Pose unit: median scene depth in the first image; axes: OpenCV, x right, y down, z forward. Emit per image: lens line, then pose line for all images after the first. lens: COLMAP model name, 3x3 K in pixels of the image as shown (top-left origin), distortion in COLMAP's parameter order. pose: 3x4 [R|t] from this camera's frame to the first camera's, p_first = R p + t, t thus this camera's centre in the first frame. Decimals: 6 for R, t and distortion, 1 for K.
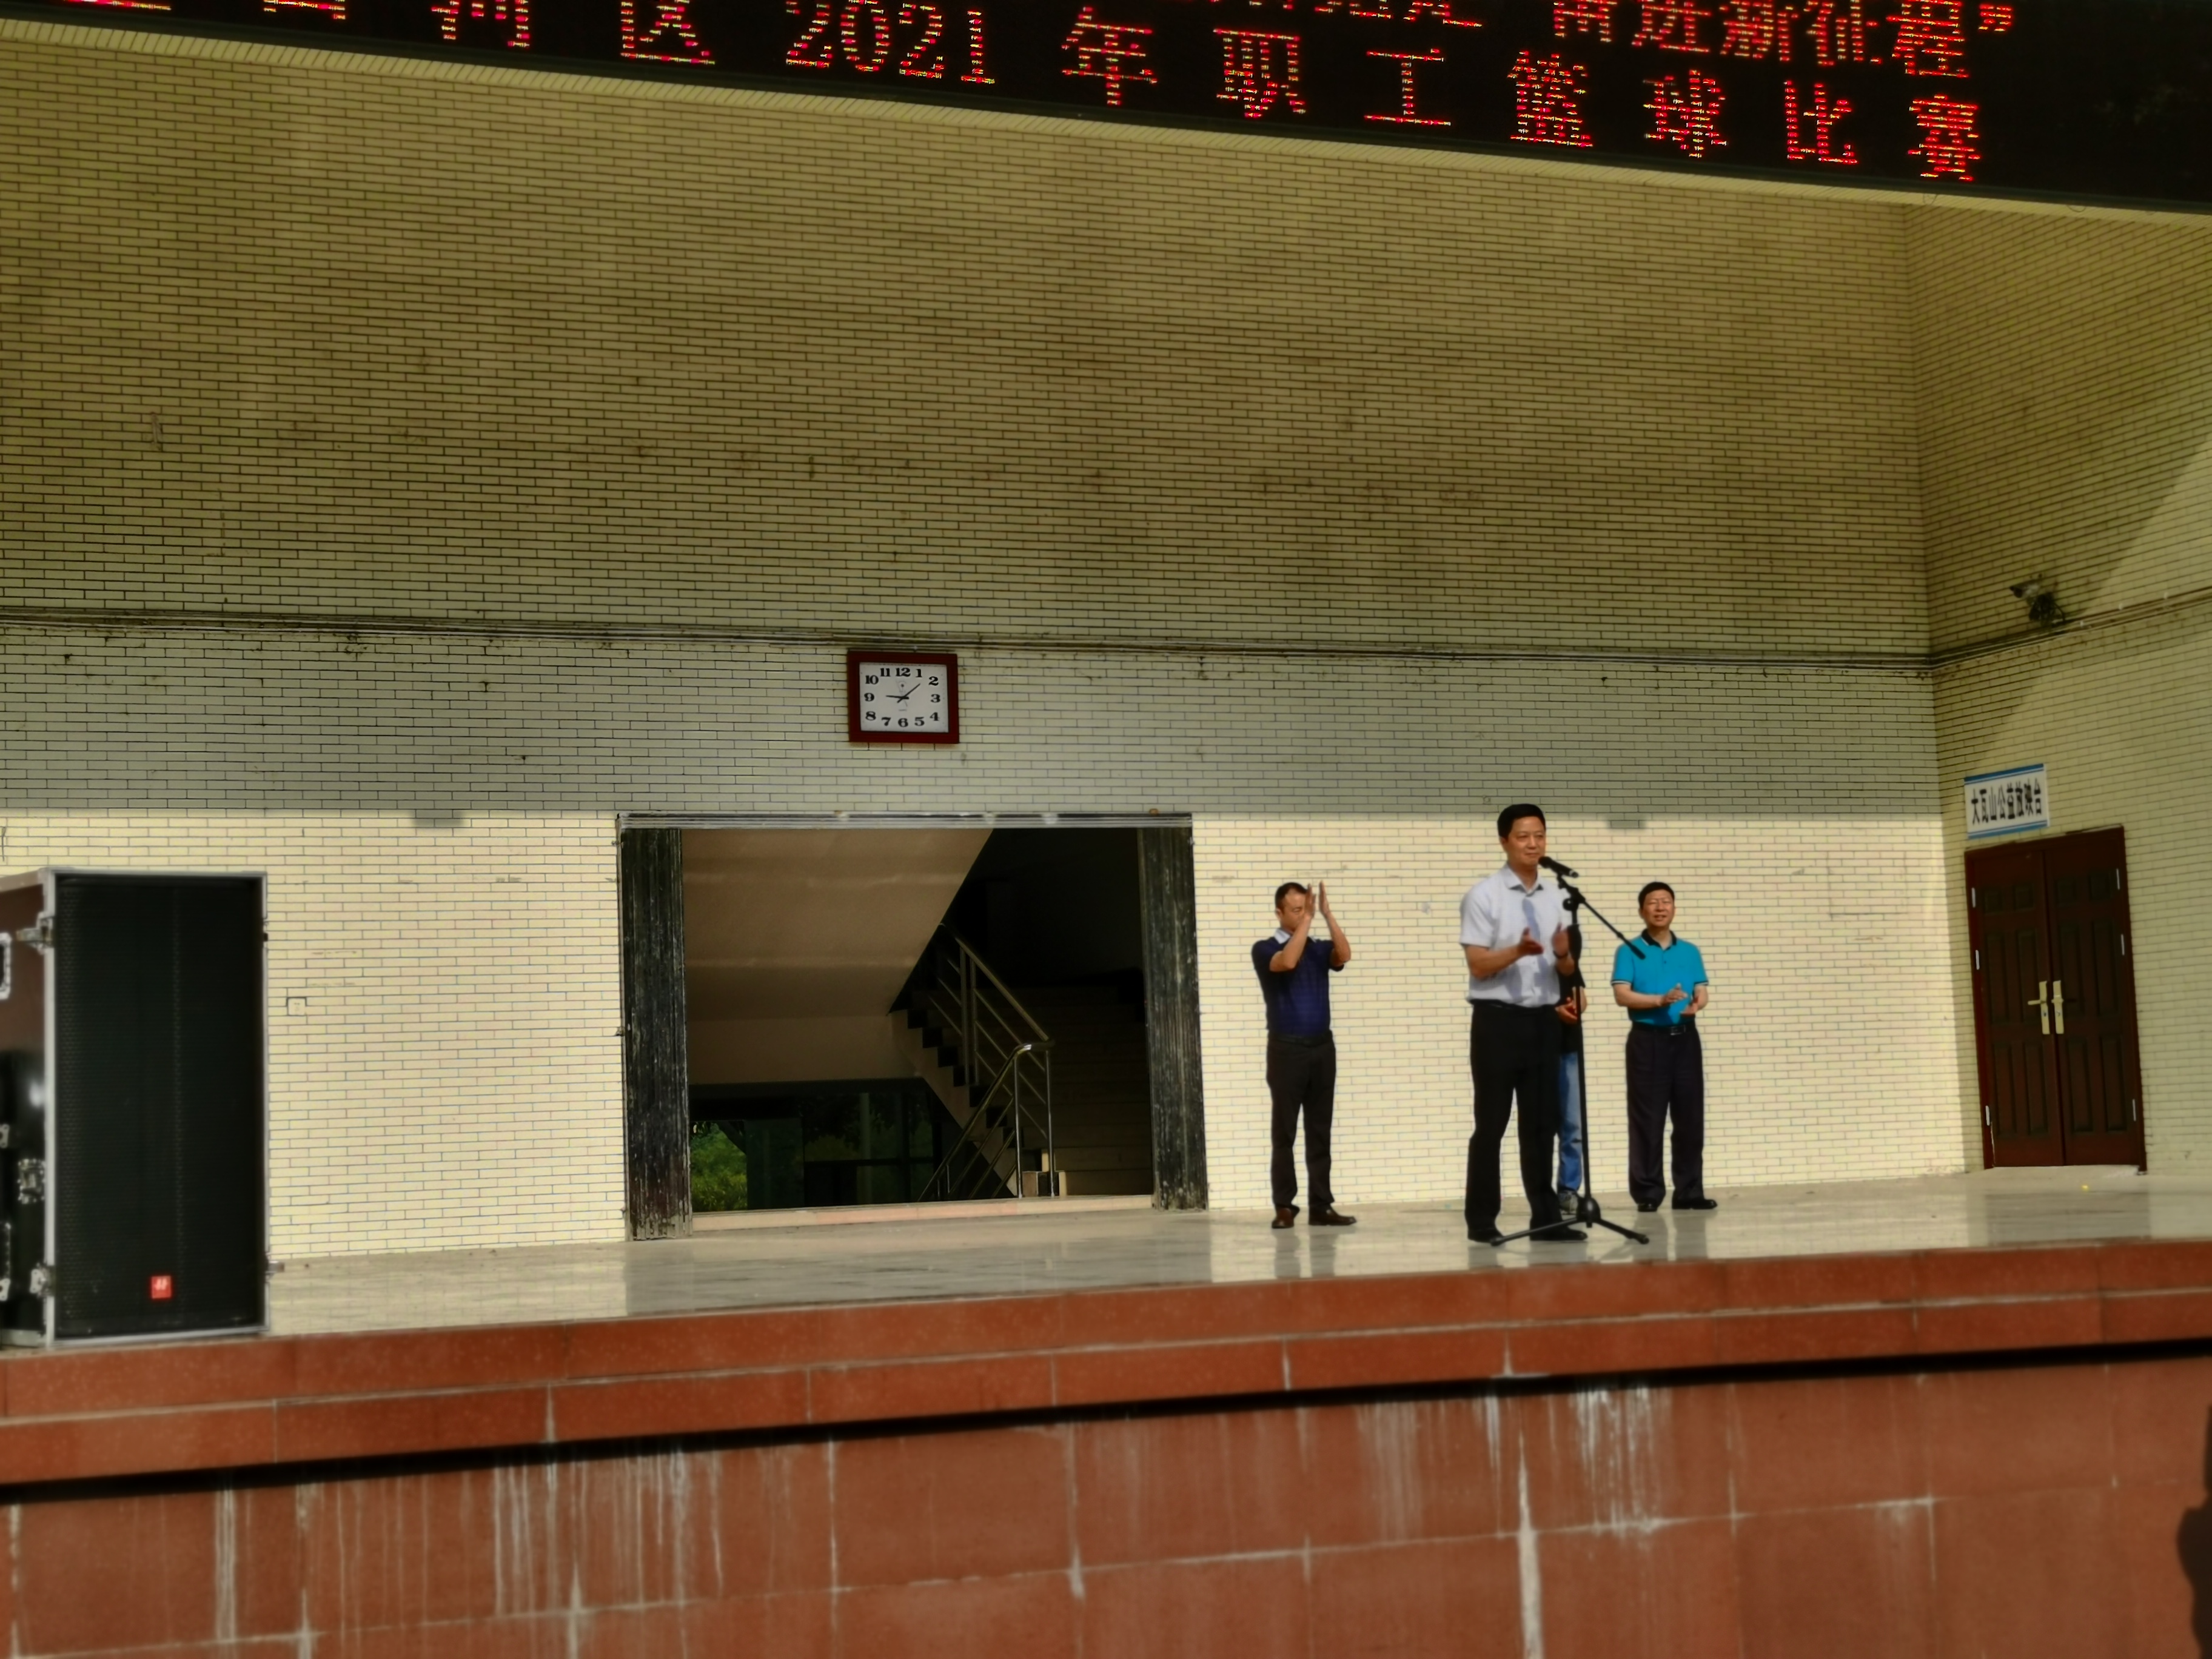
lens RADIAL K [[3449.9, 0, 1082.8], [0, 3449.9, 835.4], [0, 0, 1]] dist [0.046072, -0.054213]
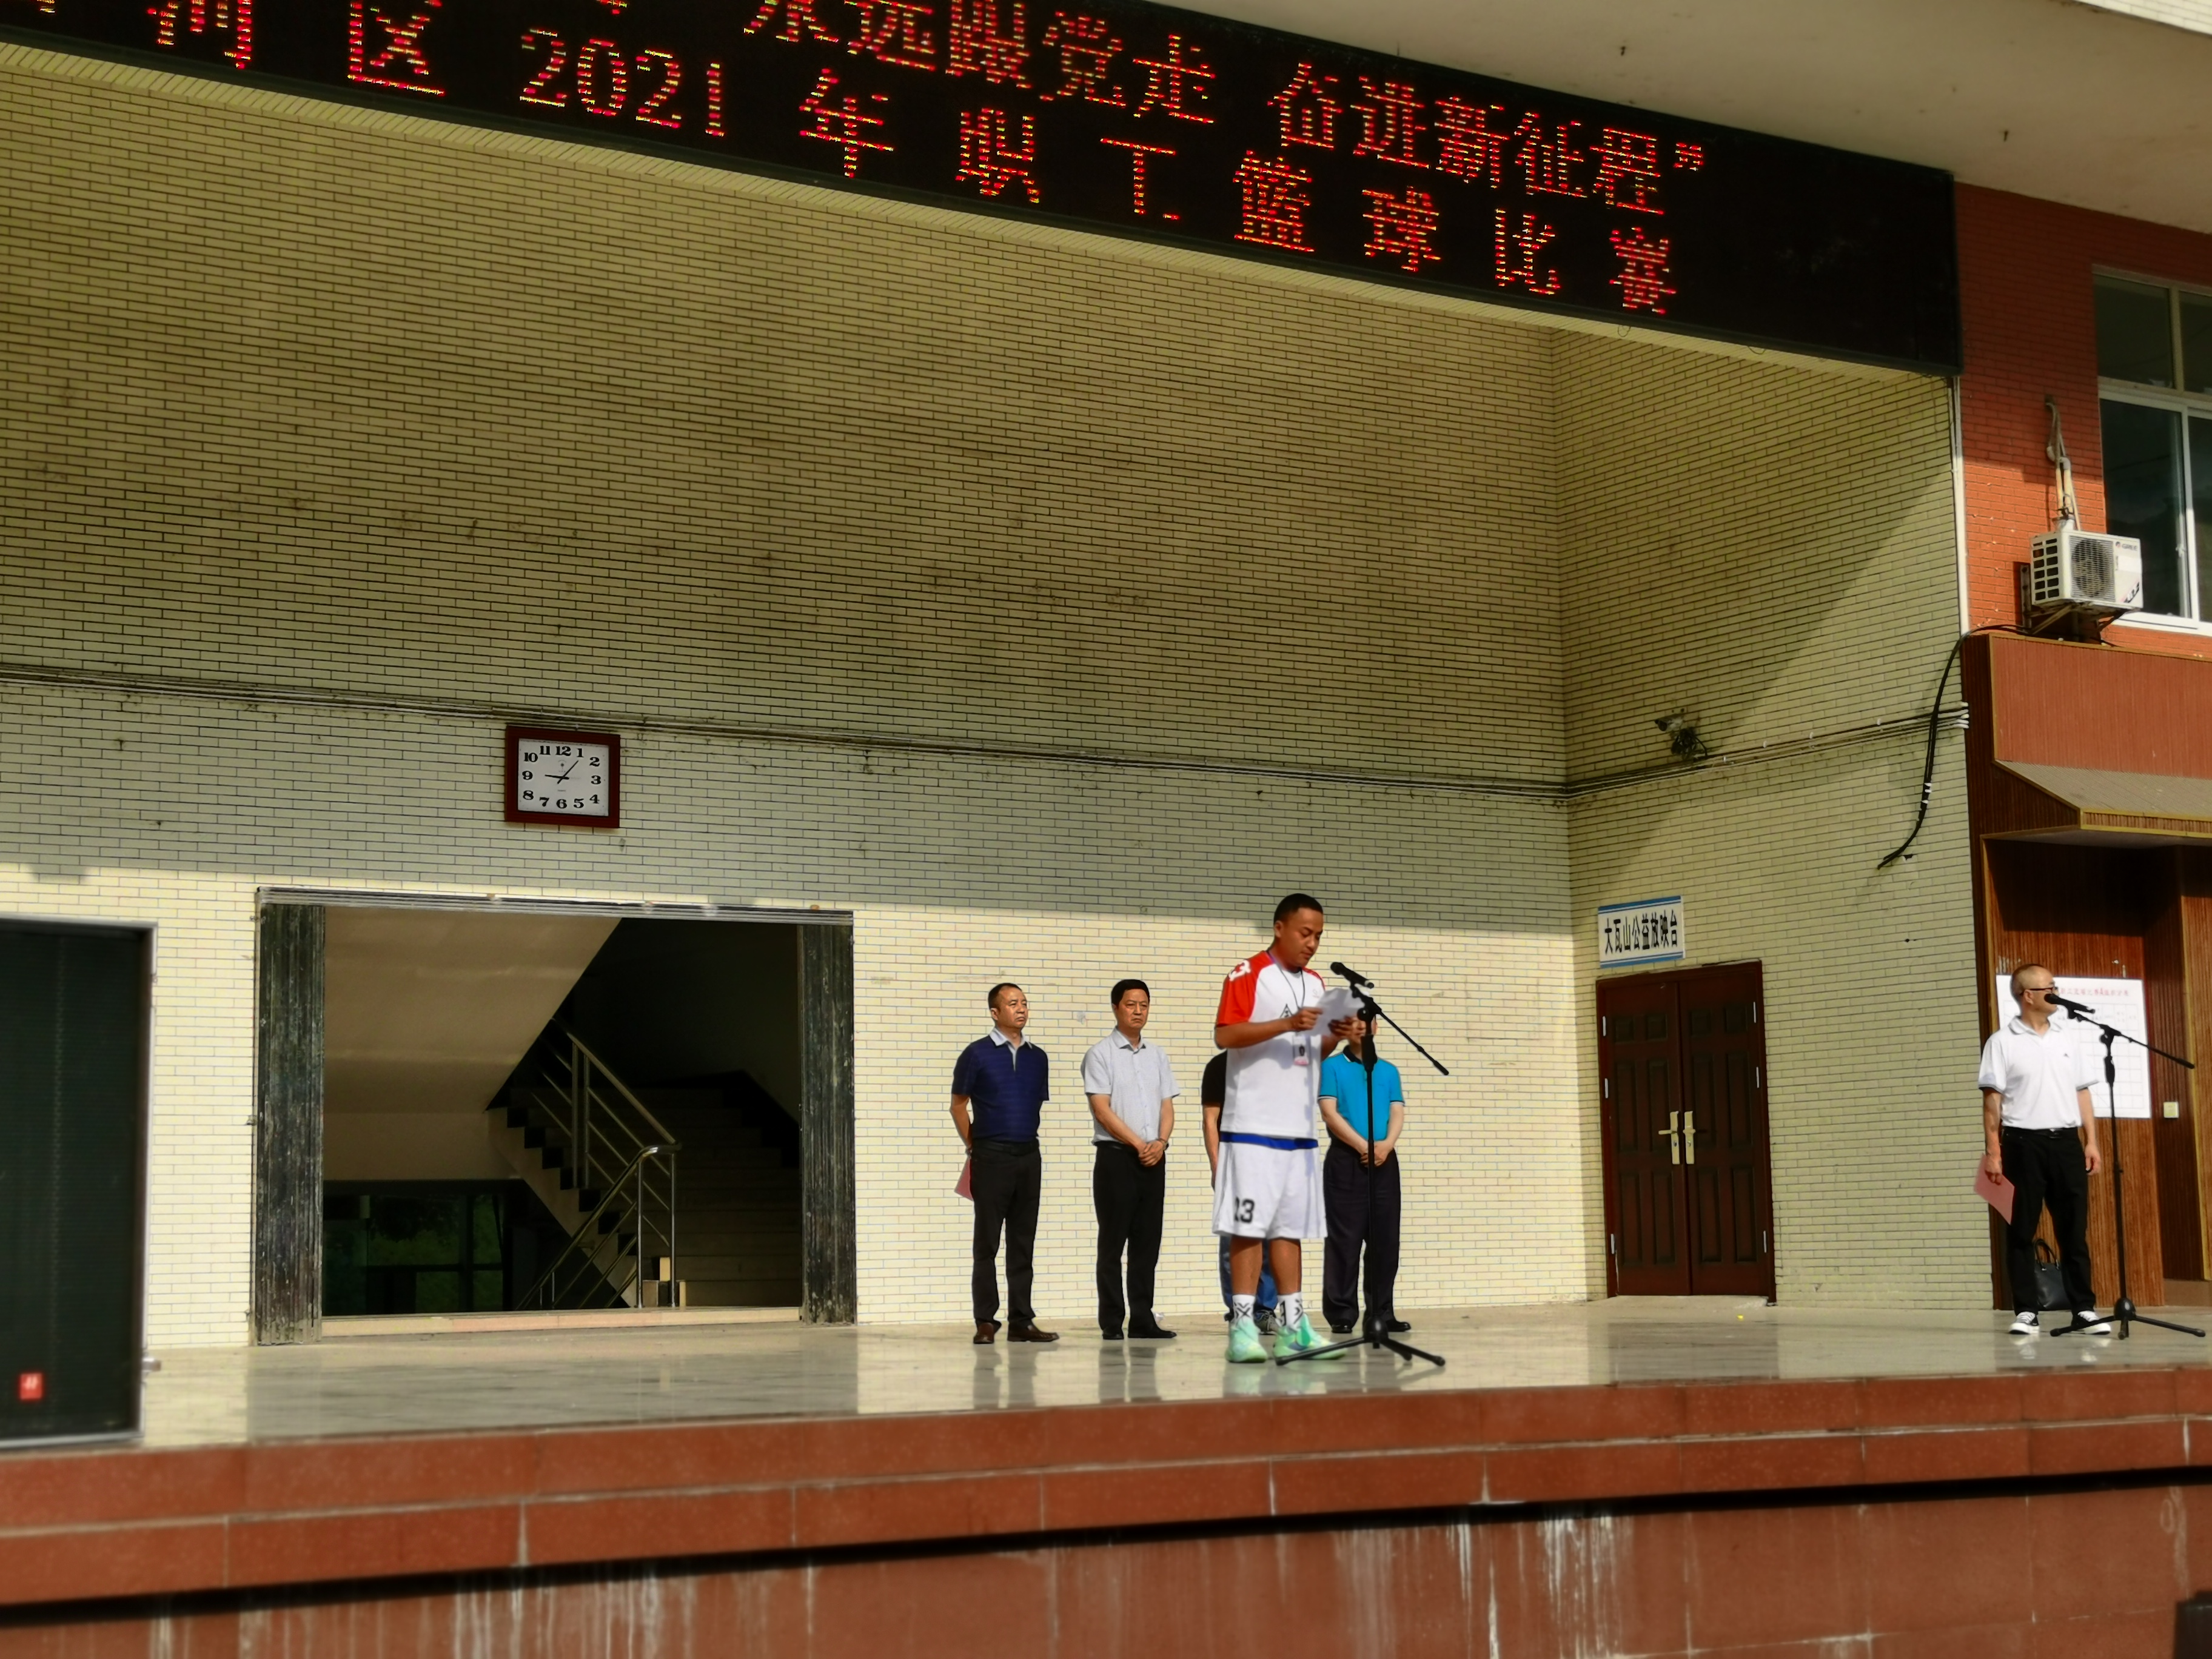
lens RADIAL K [[3471.4, 0, 1106.0], [0, 3471.4, 829.5], [0, 0, 1]] dist [0.040045, 0.027464]
pose [[0.984942, 0.043110, 0.167424, -0.067650], [-0.037261, 0.998586, -0.037922, 0.005376], [-0.168822, 0.031113, 0.985155, 0.031672]]
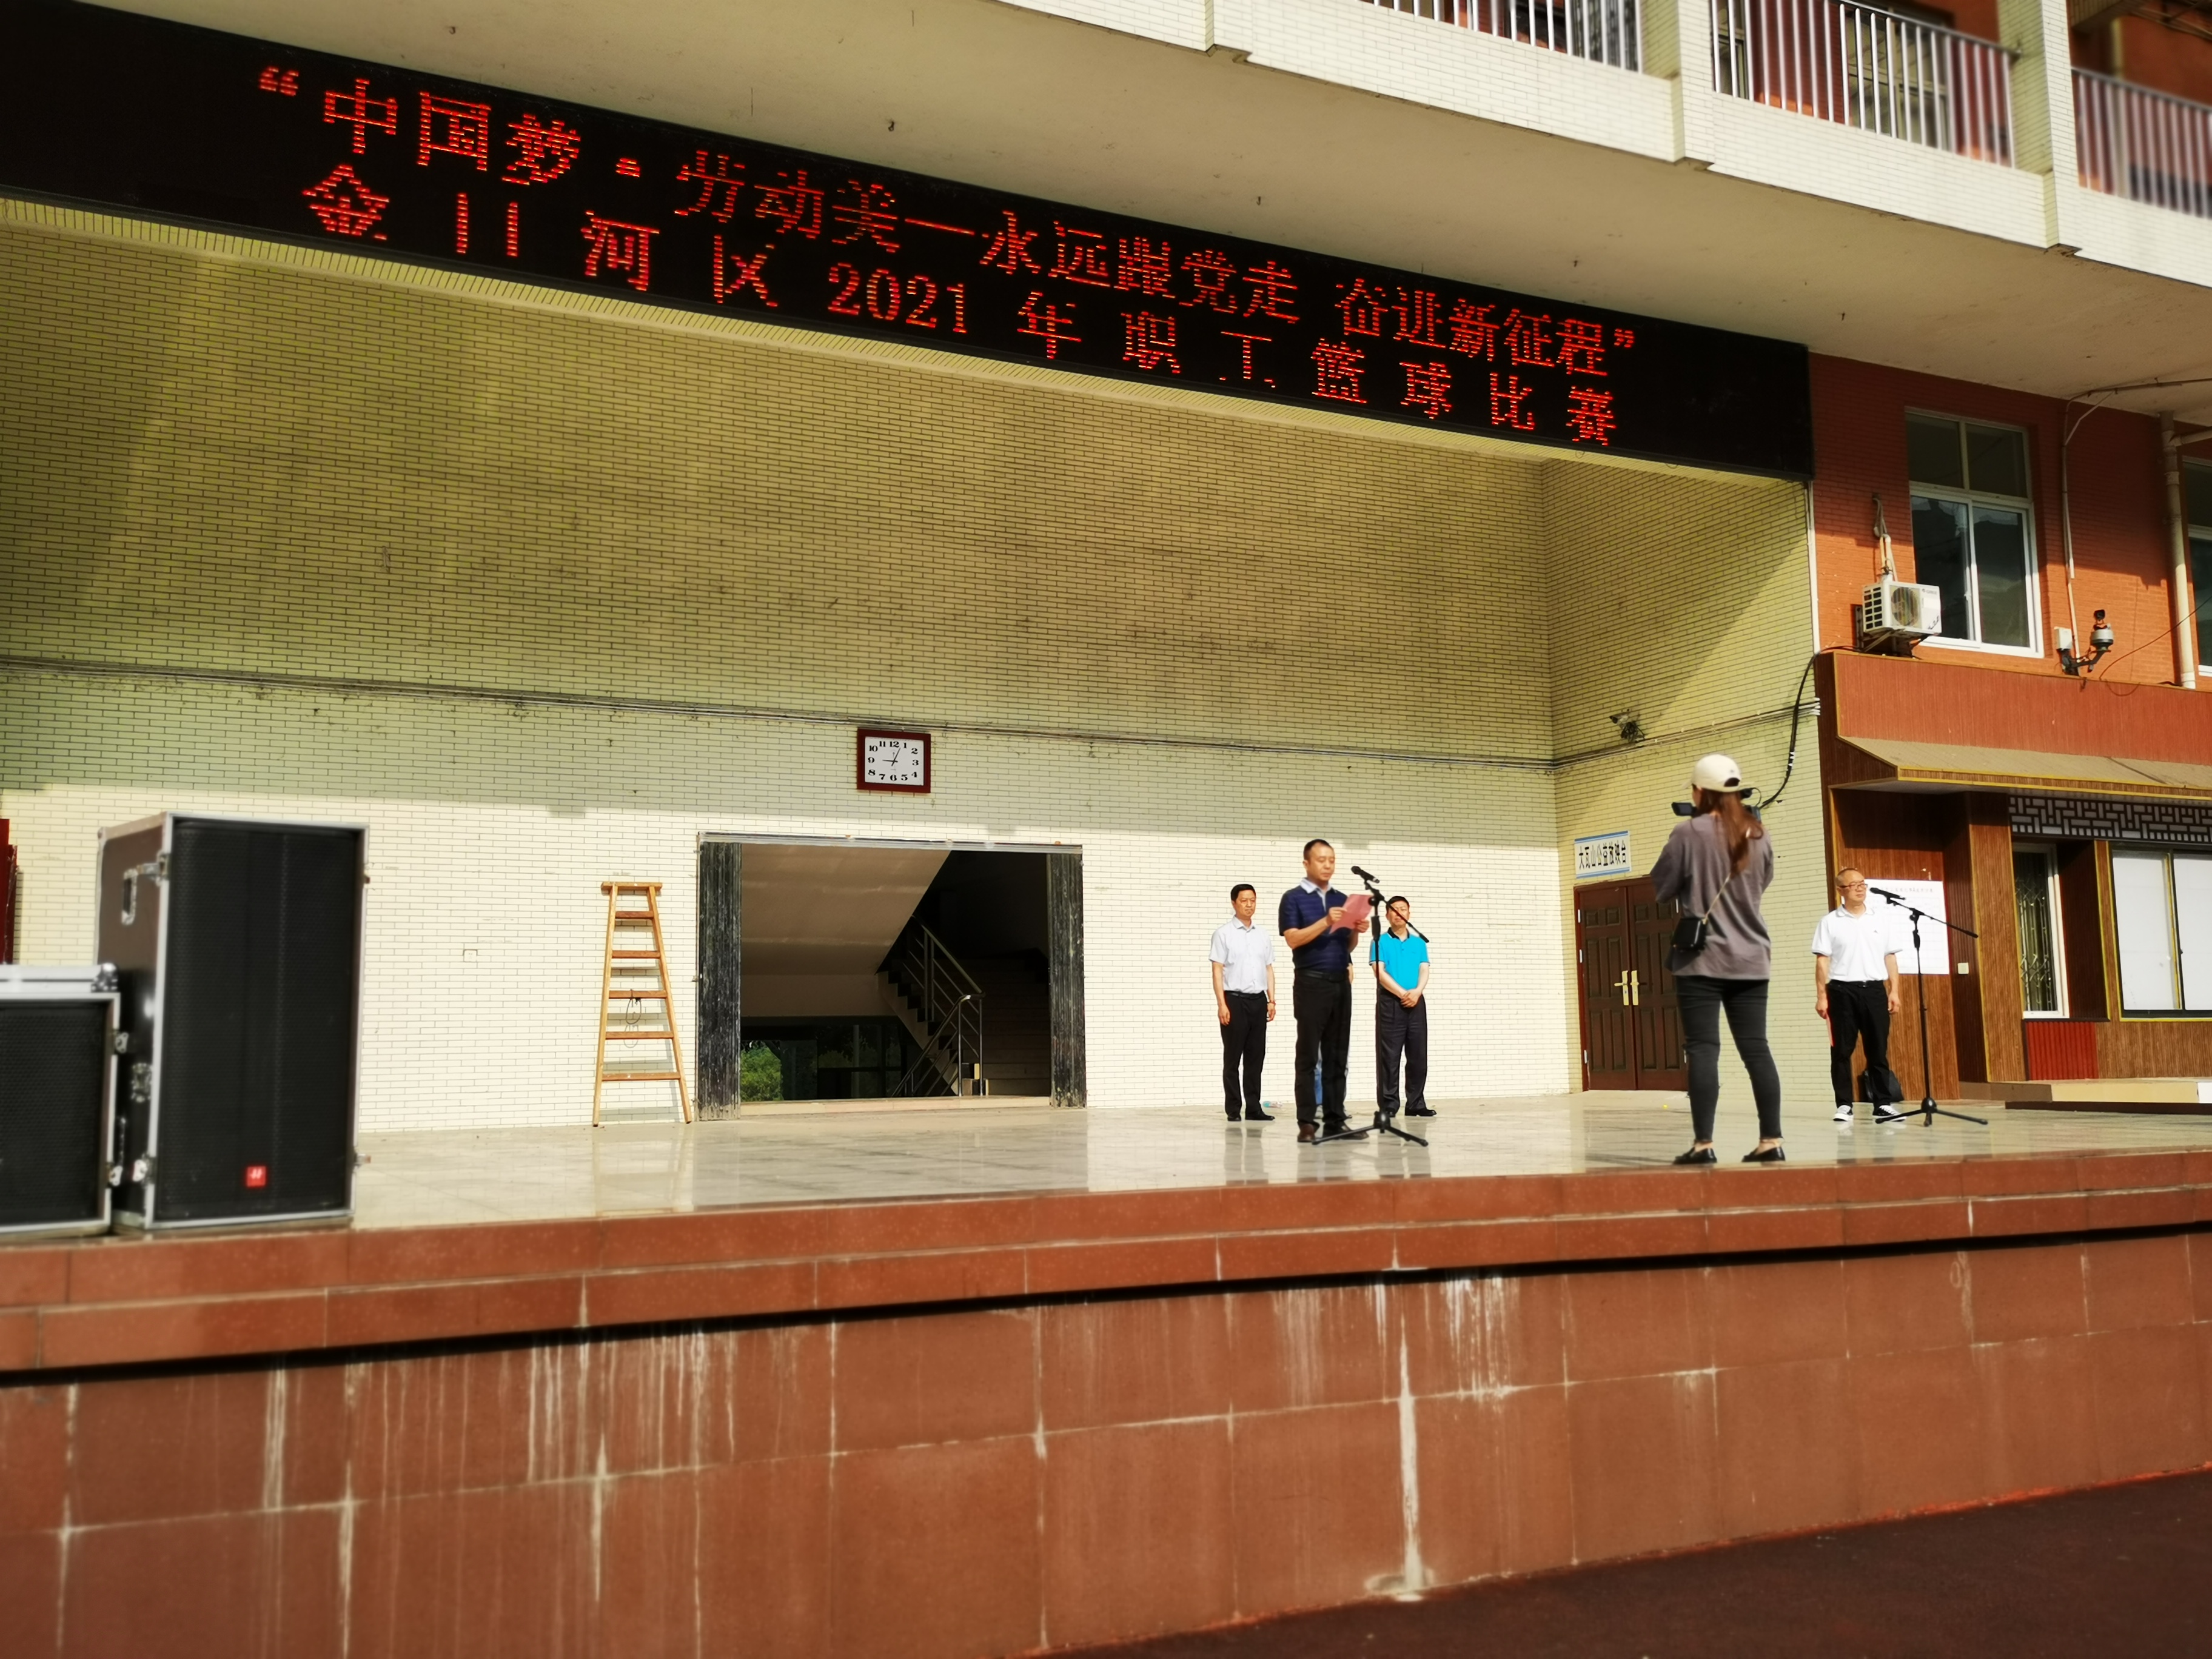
lens RADIAL K [[1987.8, 0, 1102.3], [0, 1987.8, 840.3], [0, 0, 1]] dist [0.048131, -0.018358]
pose [[0.997868, 0.029607, 0.058155, -0.011431], [-0.028408, 0.999369, -0.021333, 0.010836], [-0.058750, 0.019636, 0.998080, 0.138761]]
